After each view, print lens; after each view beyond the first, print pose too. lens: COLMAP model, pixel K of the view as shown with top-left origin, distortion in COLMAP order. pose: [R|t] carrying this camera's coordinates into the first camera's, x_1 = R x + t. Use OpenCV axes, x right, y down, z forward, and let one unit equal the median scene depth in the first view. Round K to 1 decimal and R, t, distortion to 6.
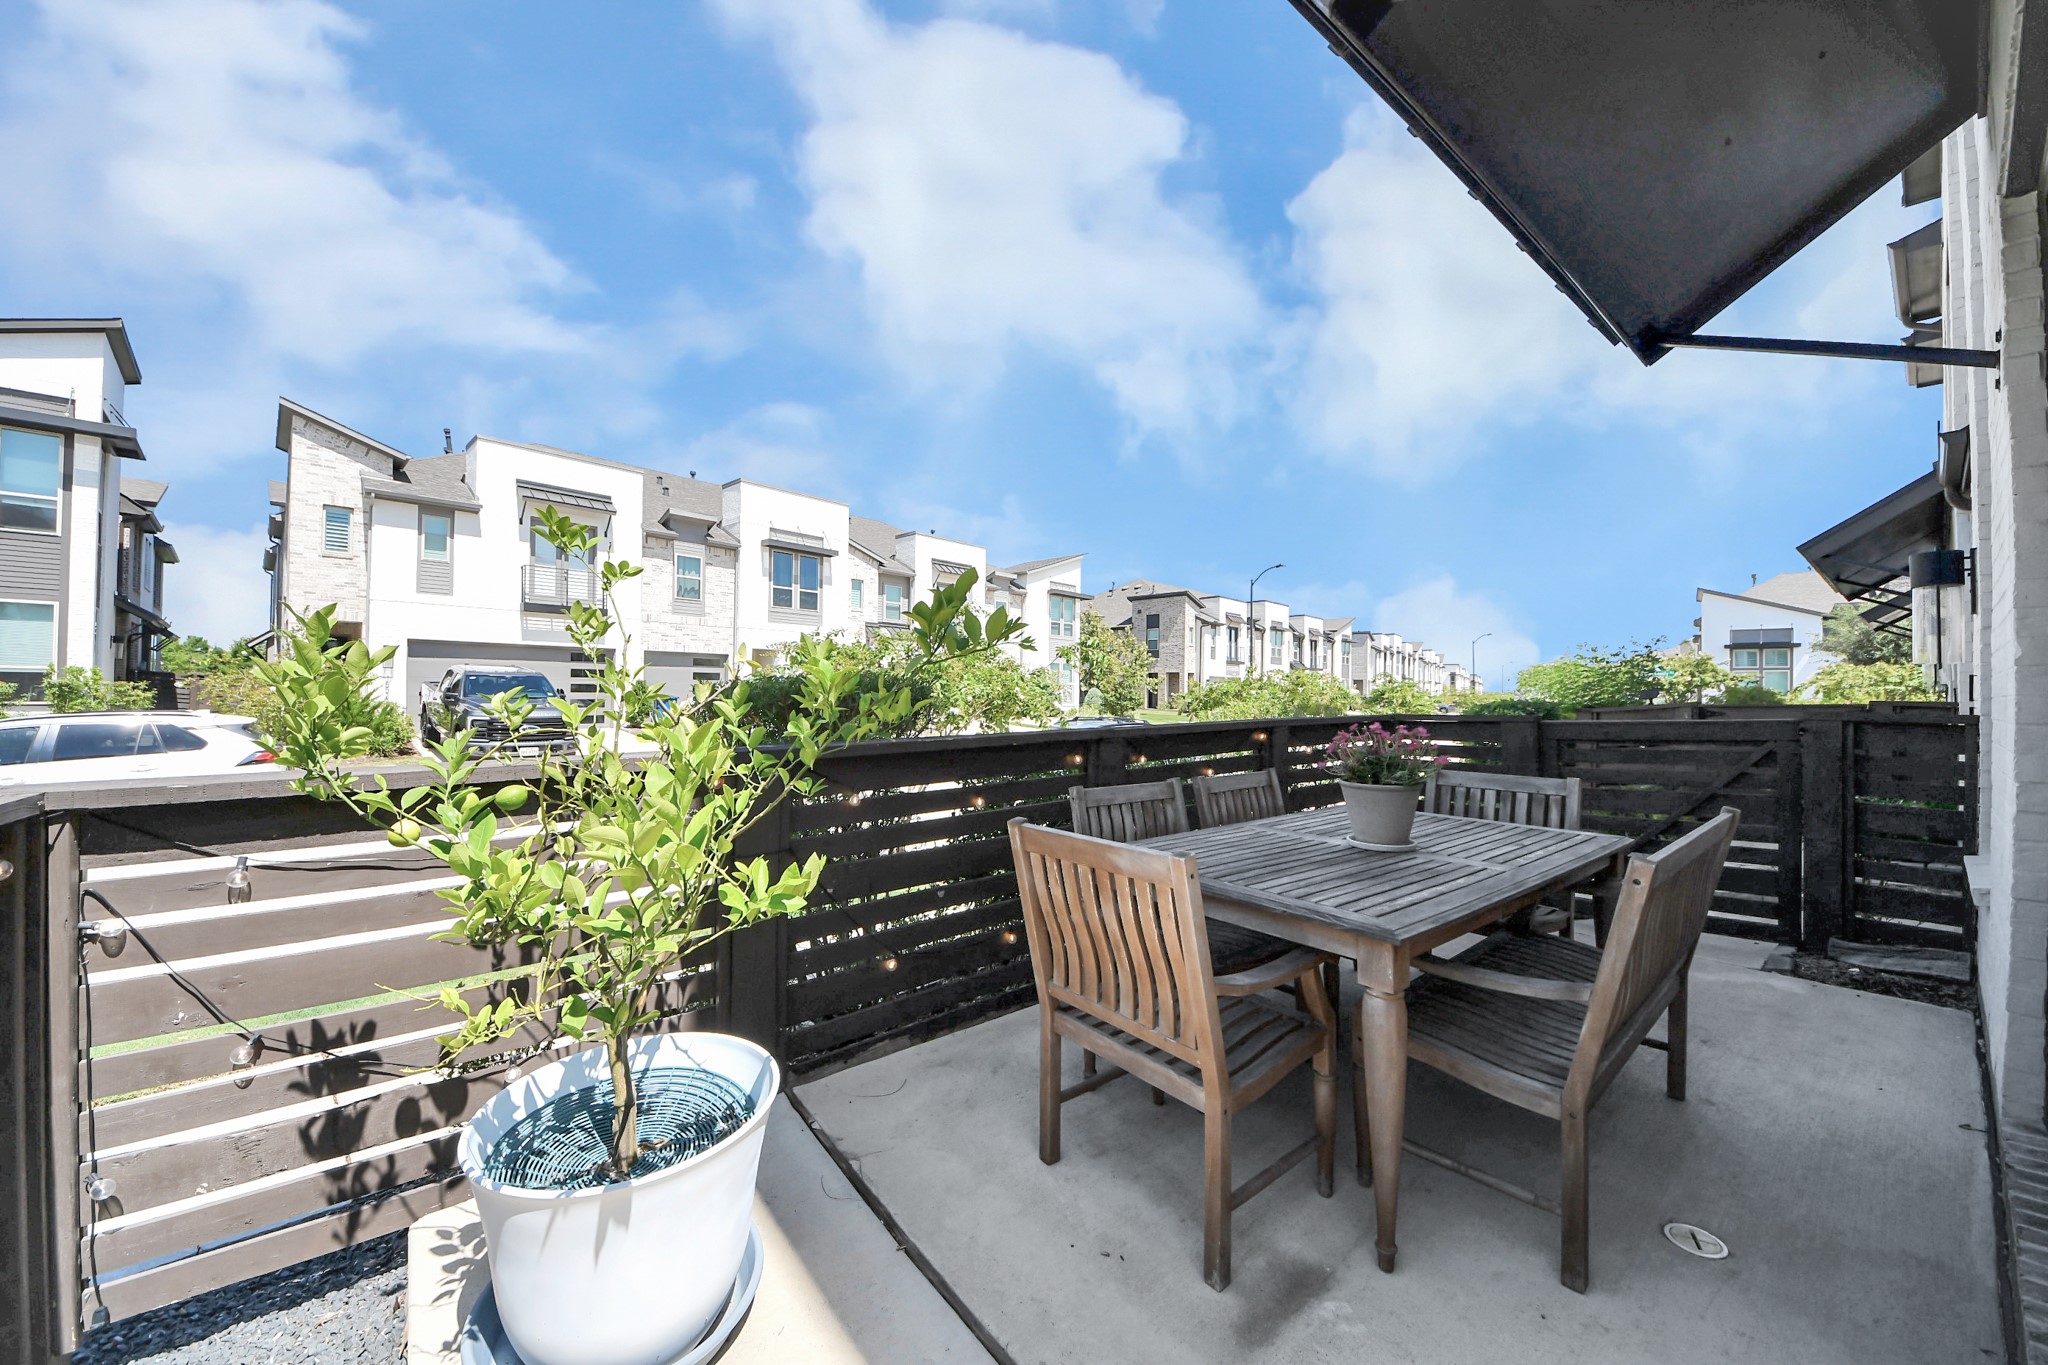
lens RADIAL K [[720.9, 0, 1020.4], [0, 720.9, 691.5], [0, 0, 1]] dist [-0.000319, -0.000007]
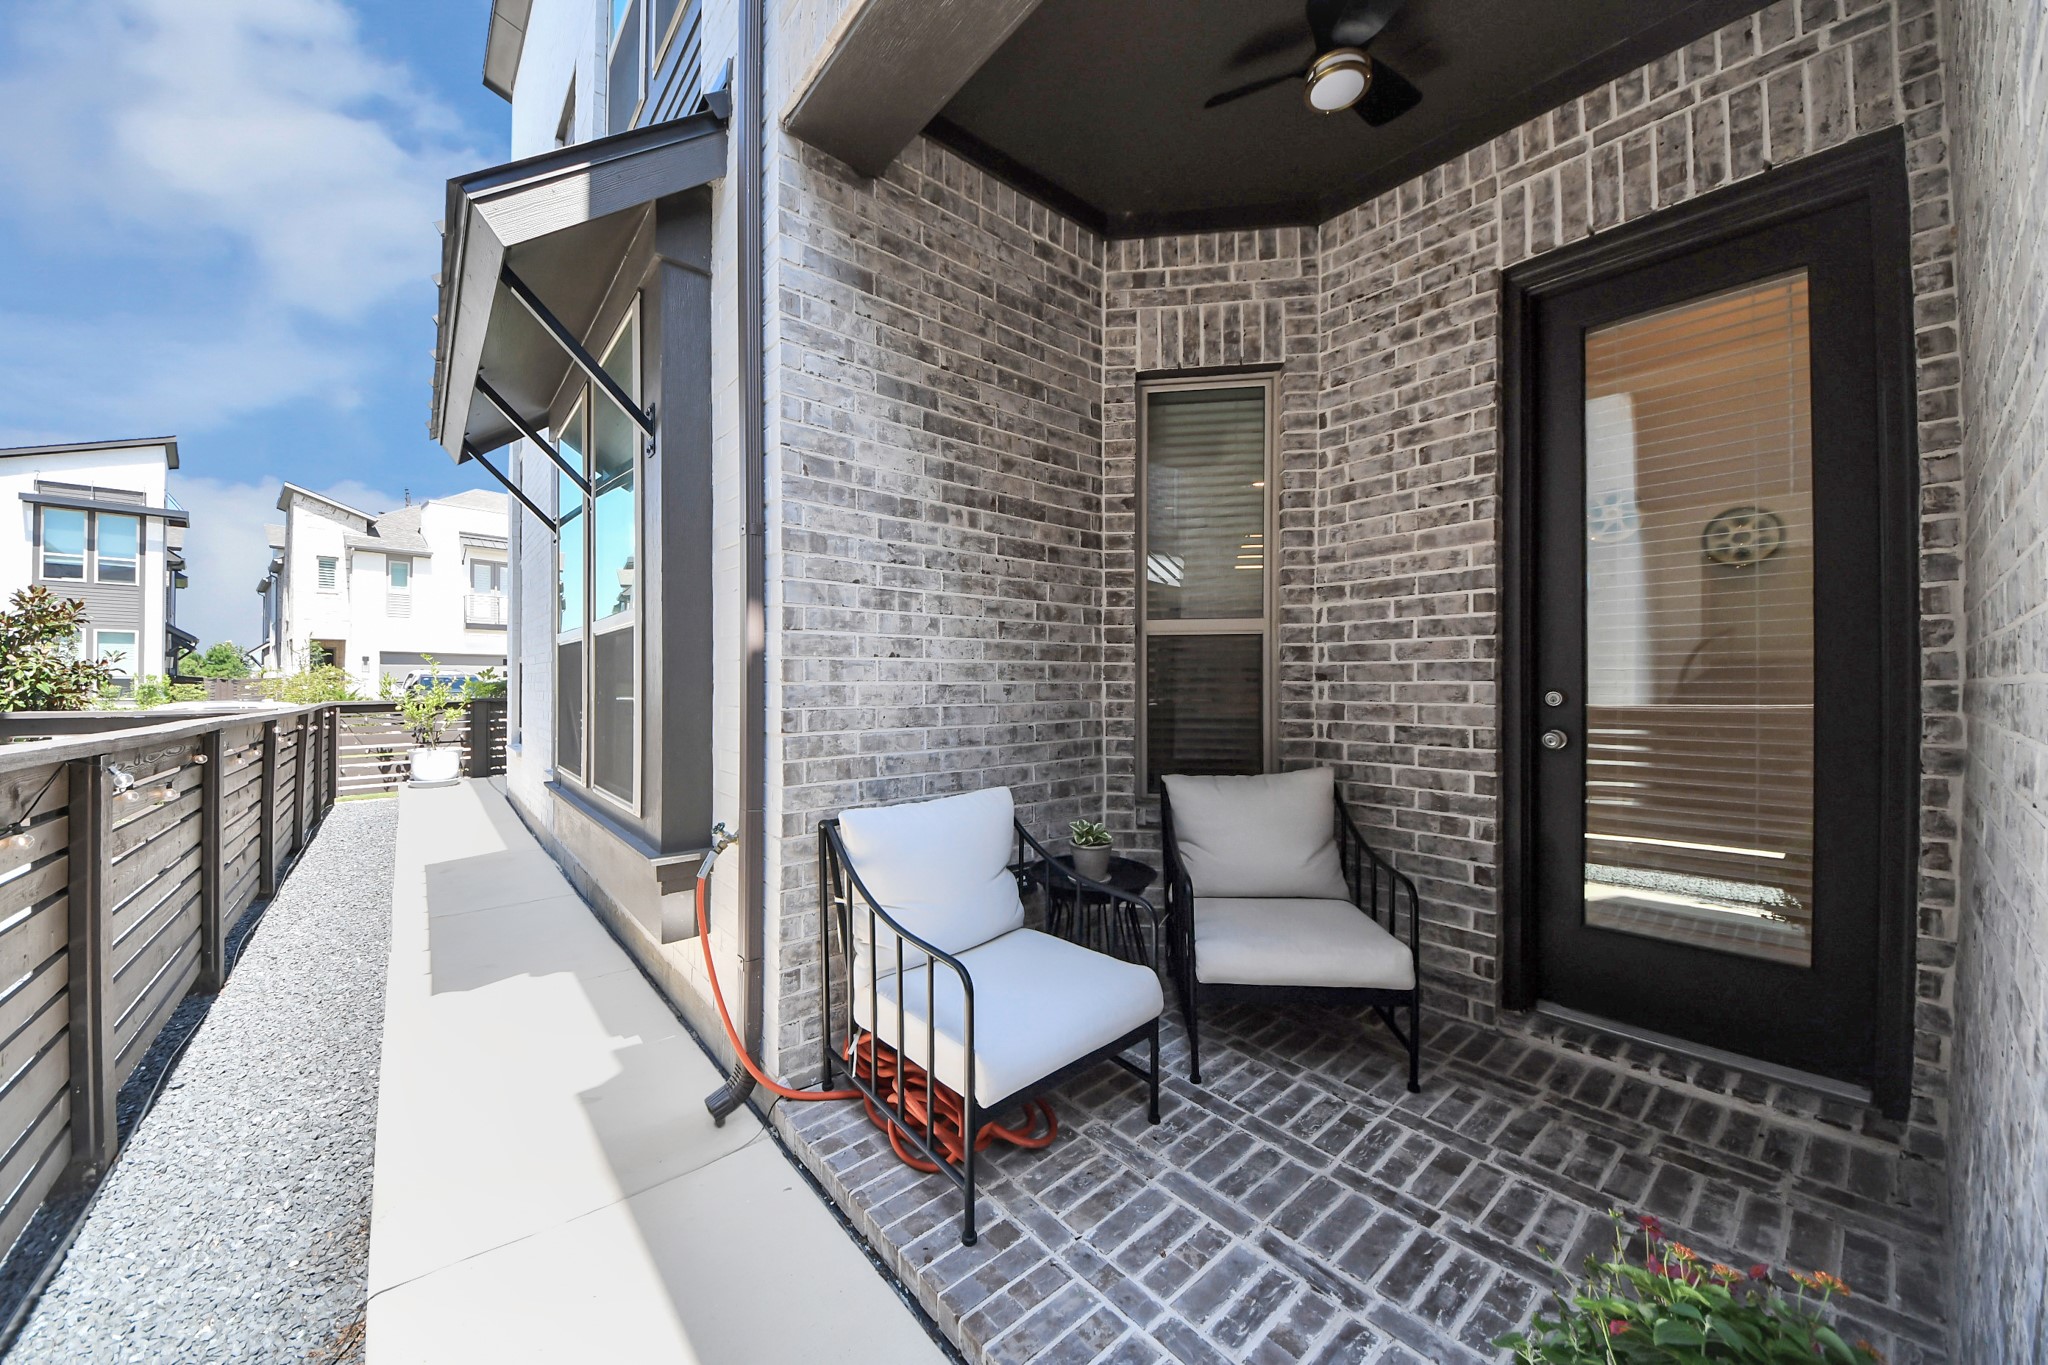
lens RADIAL K [[720.9, 0, 1025.2], [0, 720.9, 680.7], [0, 0, 1]] dist [-0.000319, -0.000007]
pose [[0.999366, -0.013169, 0.033090, 0.370579], [0.013074, 0.999910, 0.003061, -0.001510], [-0.033127, -0.002627, 0.999448, -0.459343]]
